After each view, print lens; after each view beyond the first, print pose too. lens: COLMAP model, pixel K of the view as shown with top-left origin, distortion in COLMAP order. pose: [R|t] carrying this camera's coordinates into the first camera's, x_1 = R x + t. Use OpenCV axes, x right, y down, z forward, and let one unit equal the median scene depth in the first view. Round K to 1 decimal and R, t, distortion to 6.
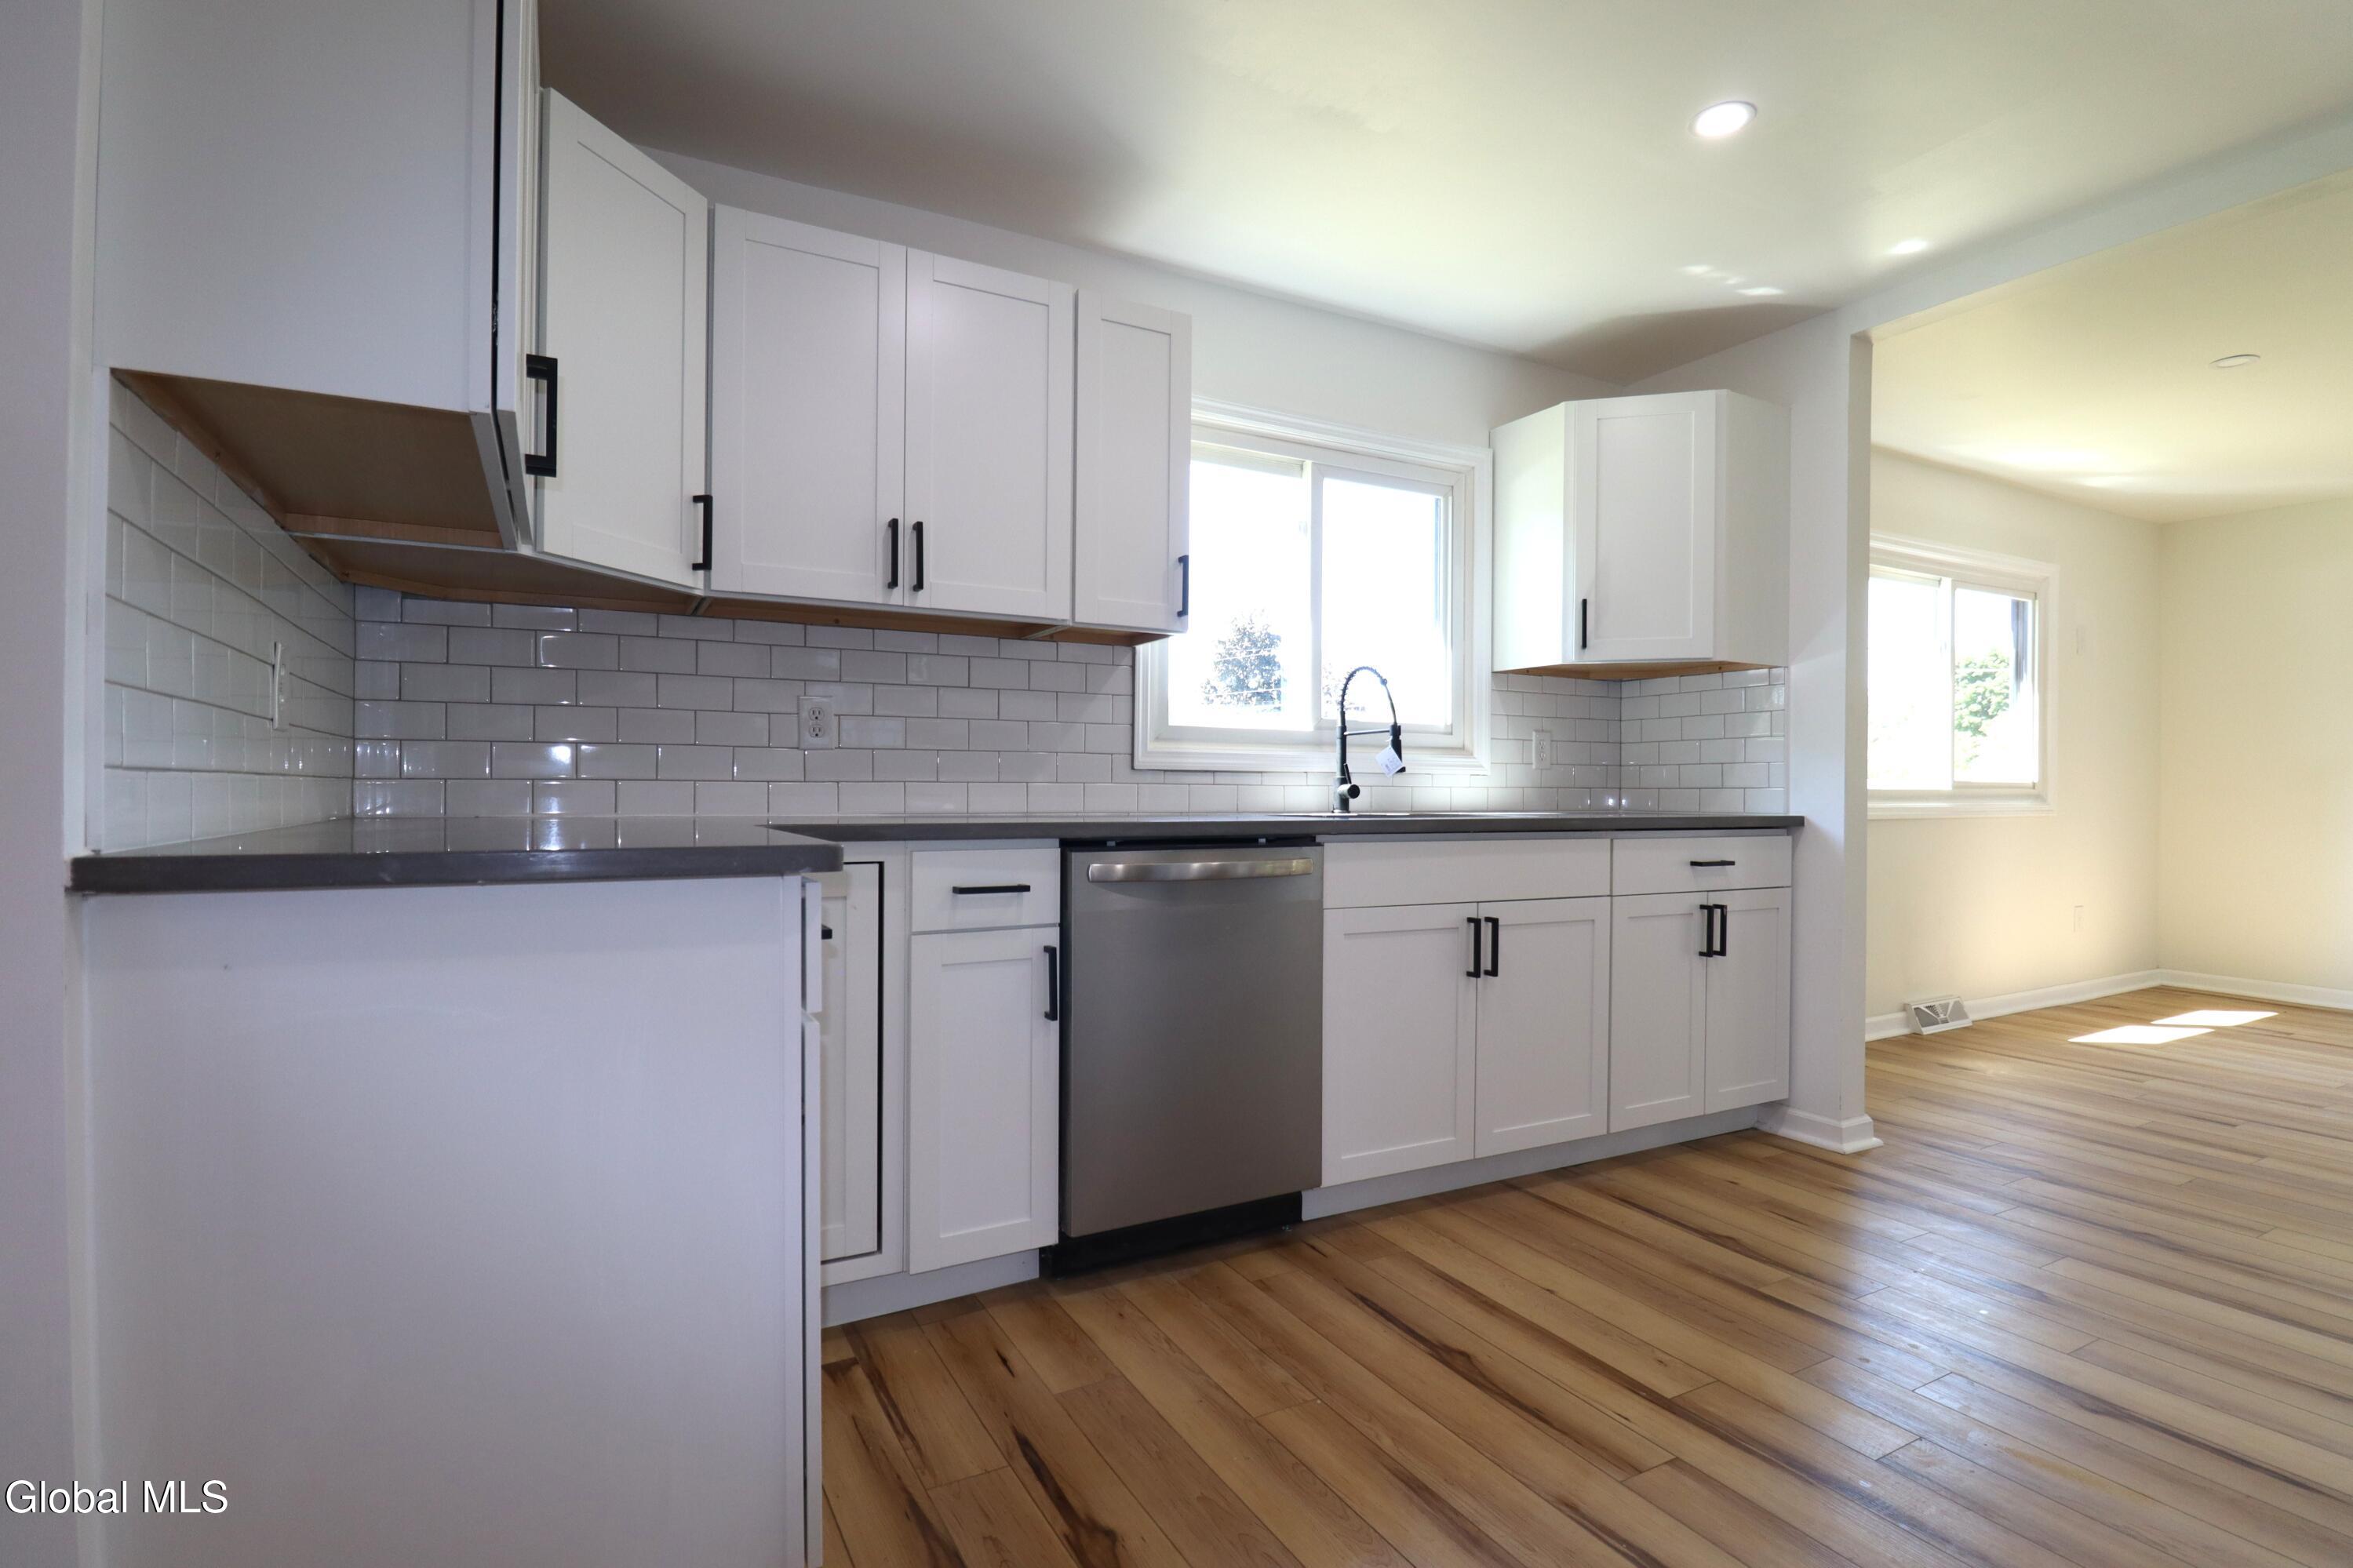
lens RADIAL K [[1127.5, 0, 1168.2], [0, 1127.5, 781.8], [0, 0, 1]] dist [0.004863, -0.017736]
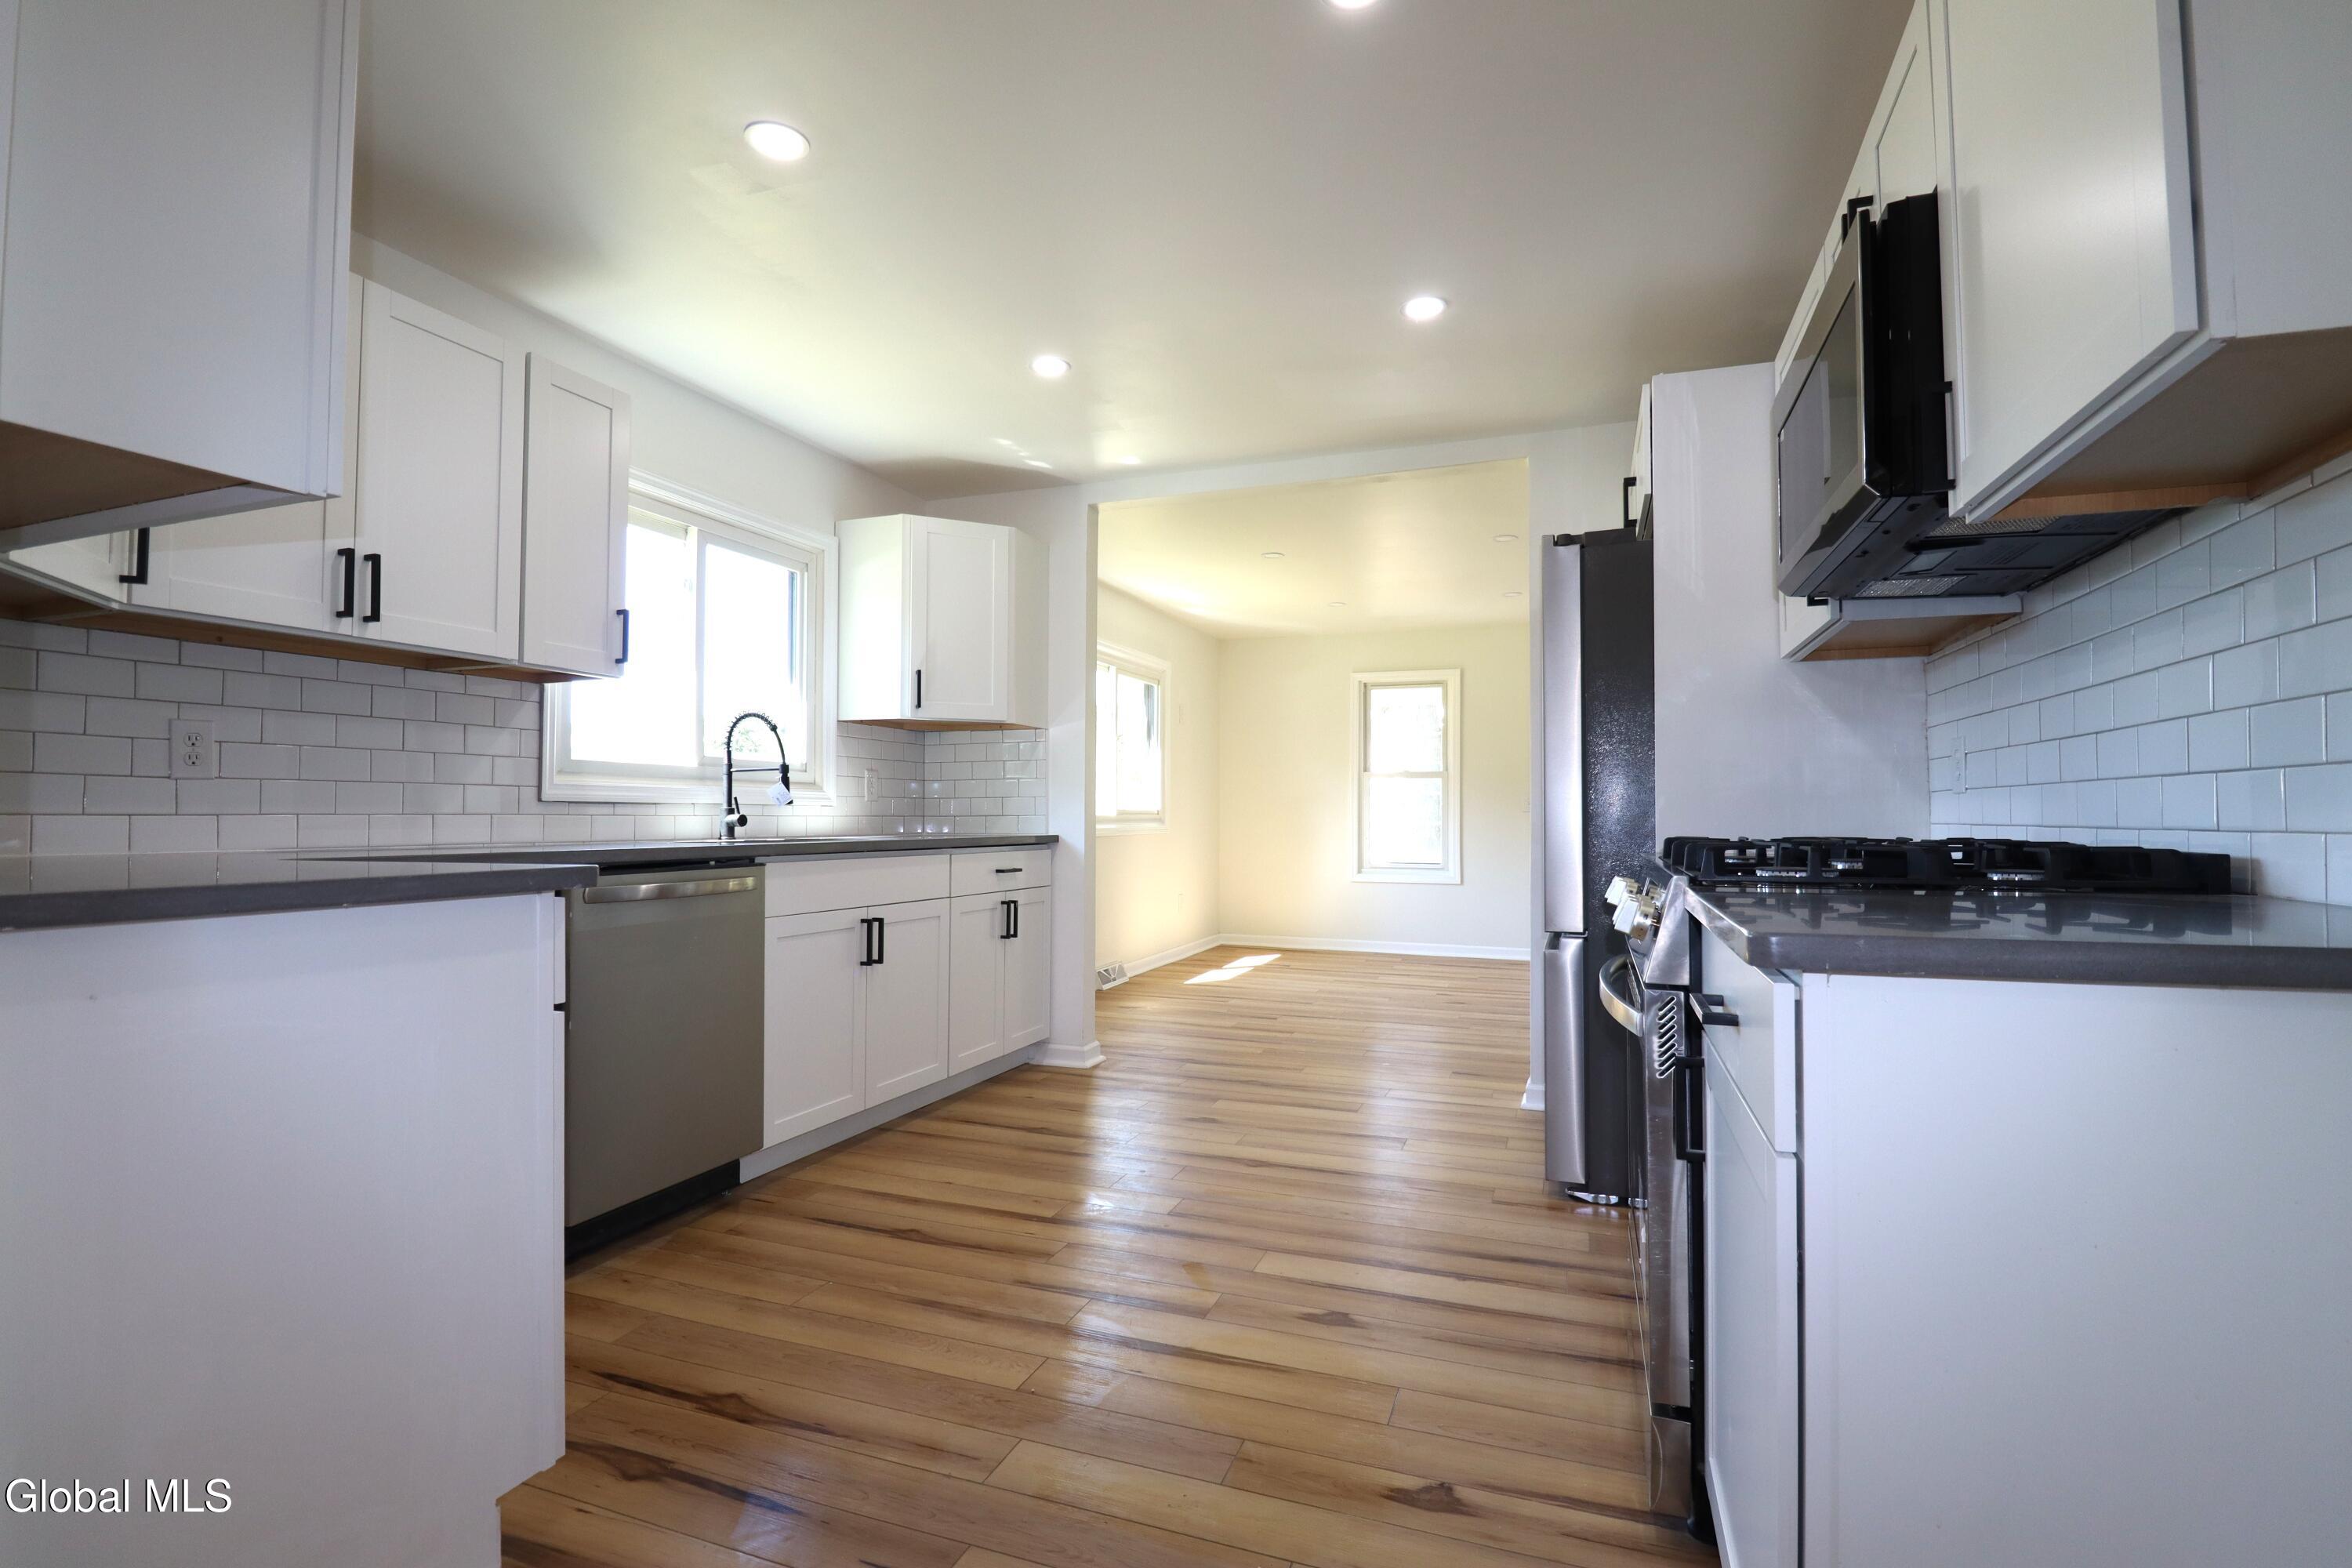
lens RADIAL K [[1111.9, 0, 1167.9], [0, 1111.9, 780.2], [0, 0, 1]] dist [0.005822, -0.022055]
pose [[0.755651, 0.014521, 0.654813, -0.258311], [0.002631, 0.999679, -0.025204, -0.002913], [-0.654969, 0.020768, 0.755371, -0.152820]]
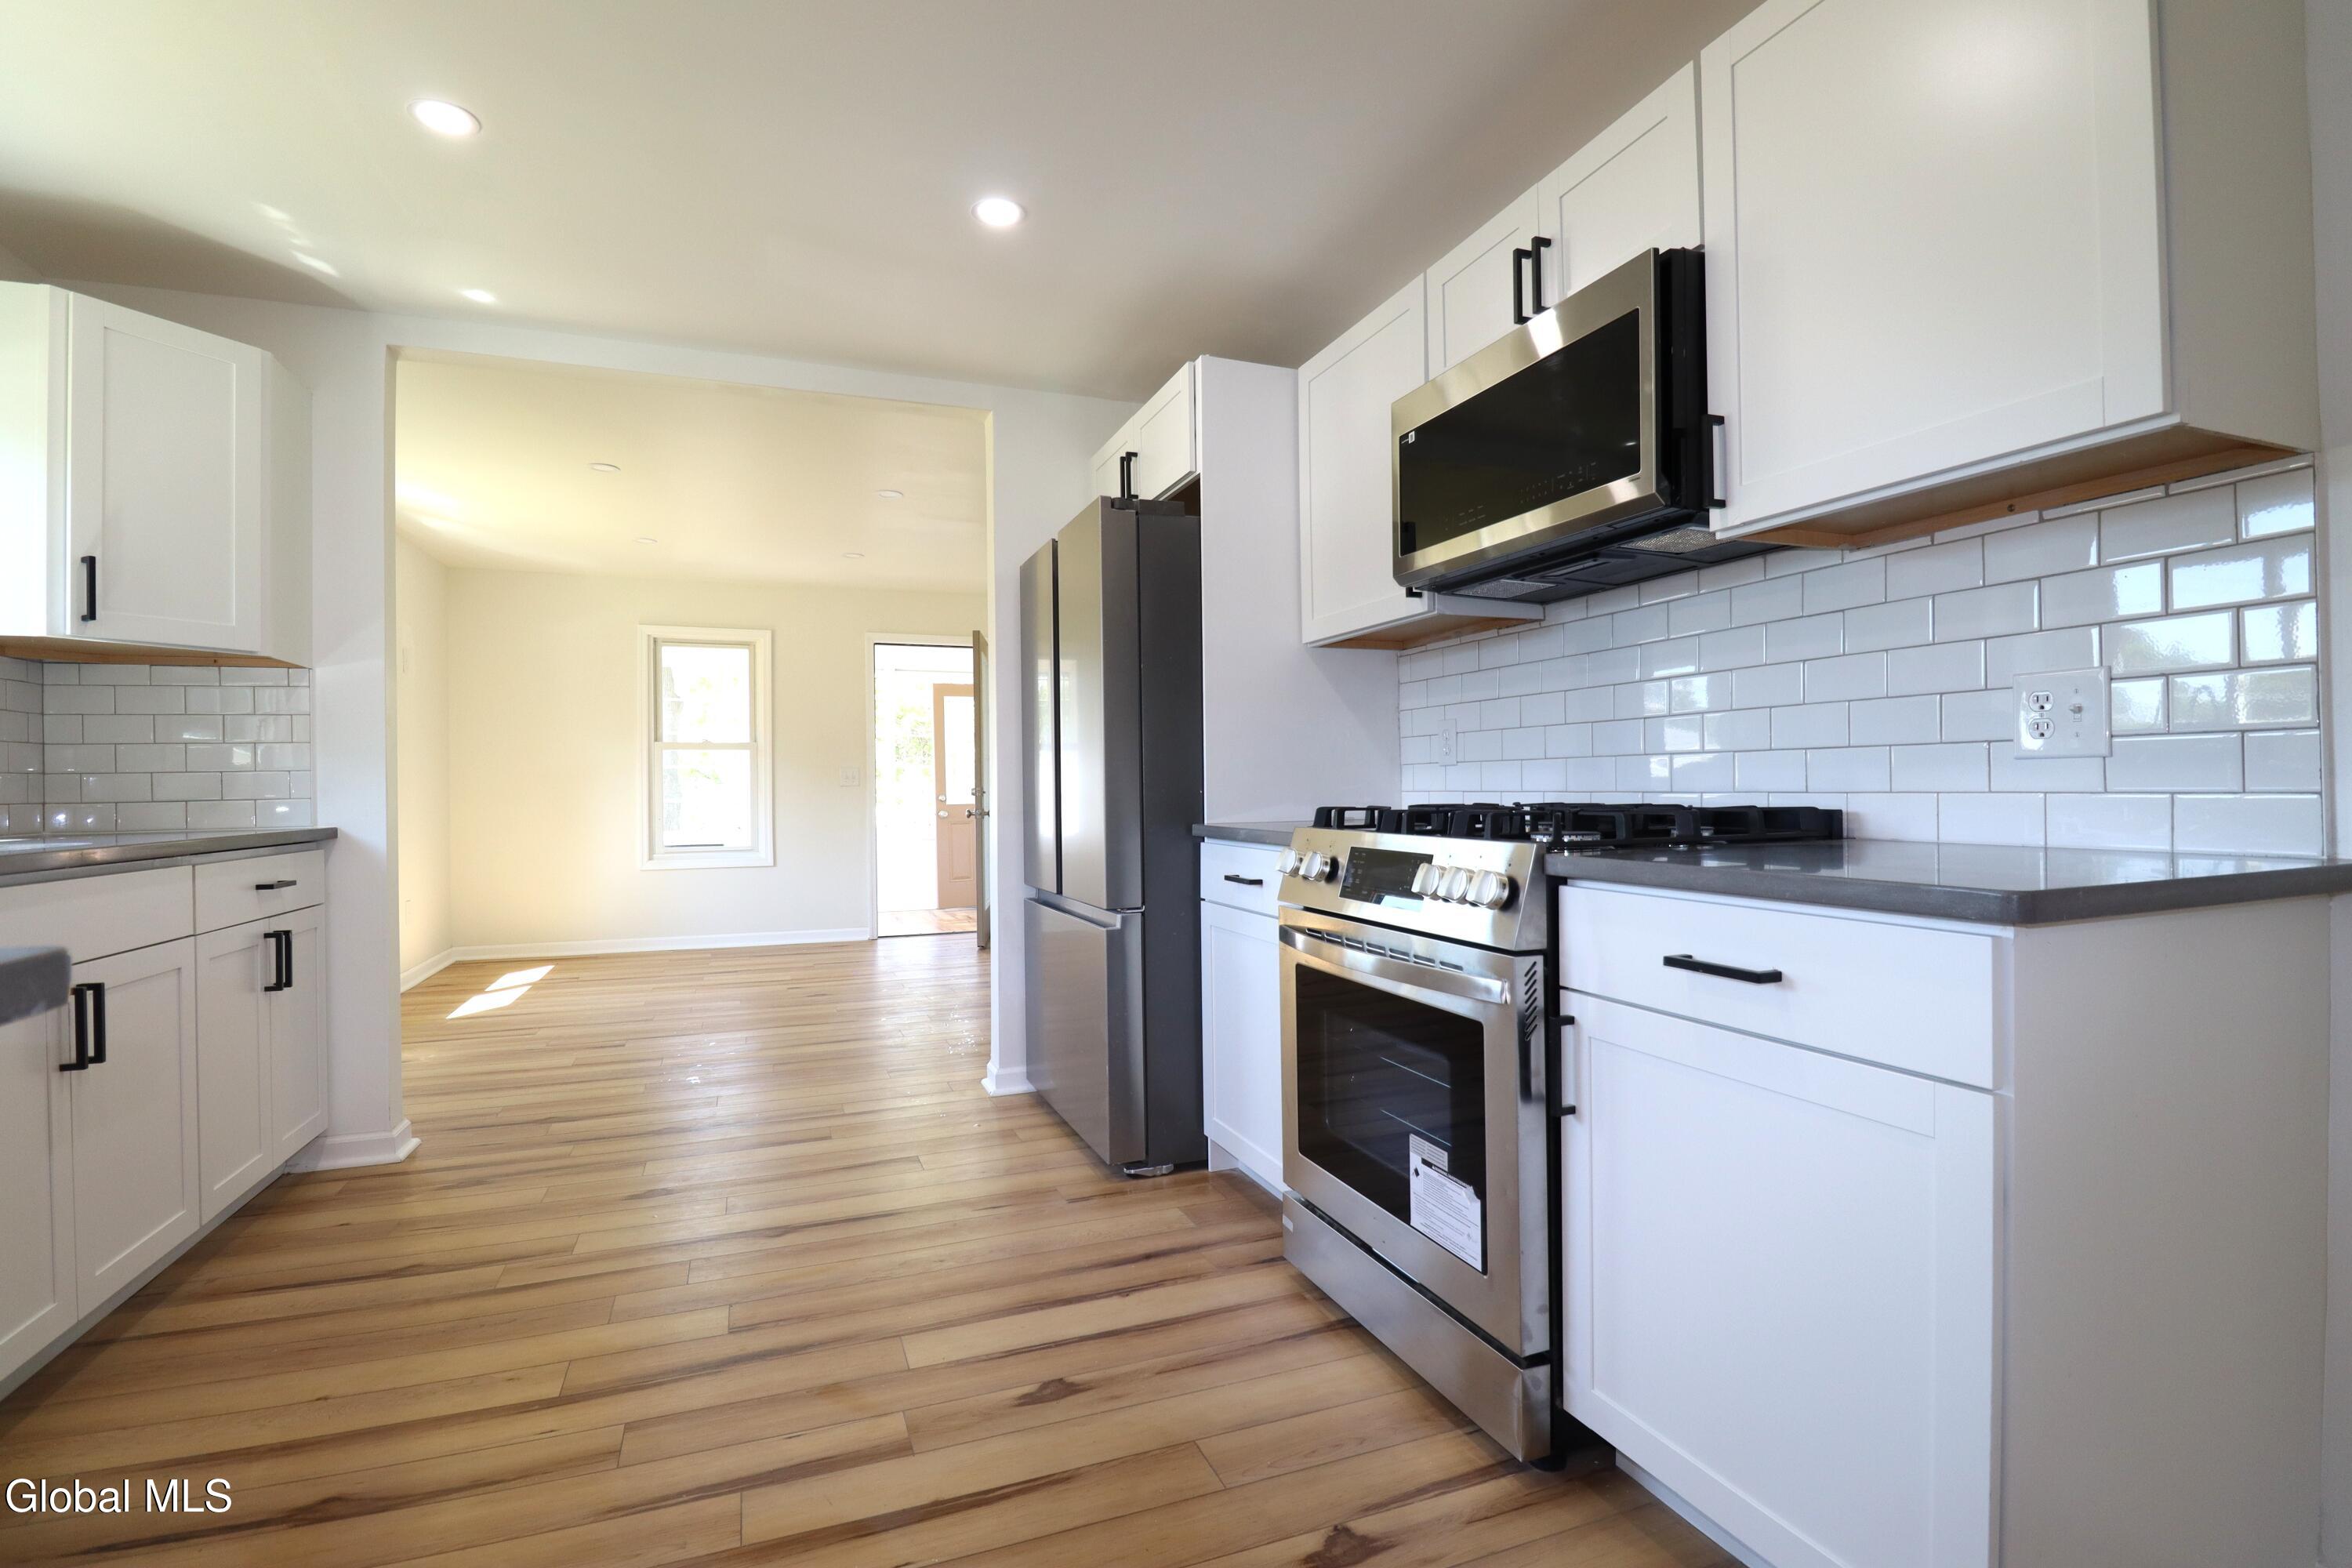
lens RADIAL K [[1110.2, 0, 1171.5], [0, 1110.2, 781.2], [0, 0, 1]] dist [0.002700, -0.015112]
pose [[0.121790, -0.005003, 0.992543, -0.290415], [0.010636, 0.999936, 0.003735, -0.004836], [-0.992499, 0.010102, 0.121835, 0.192927]]
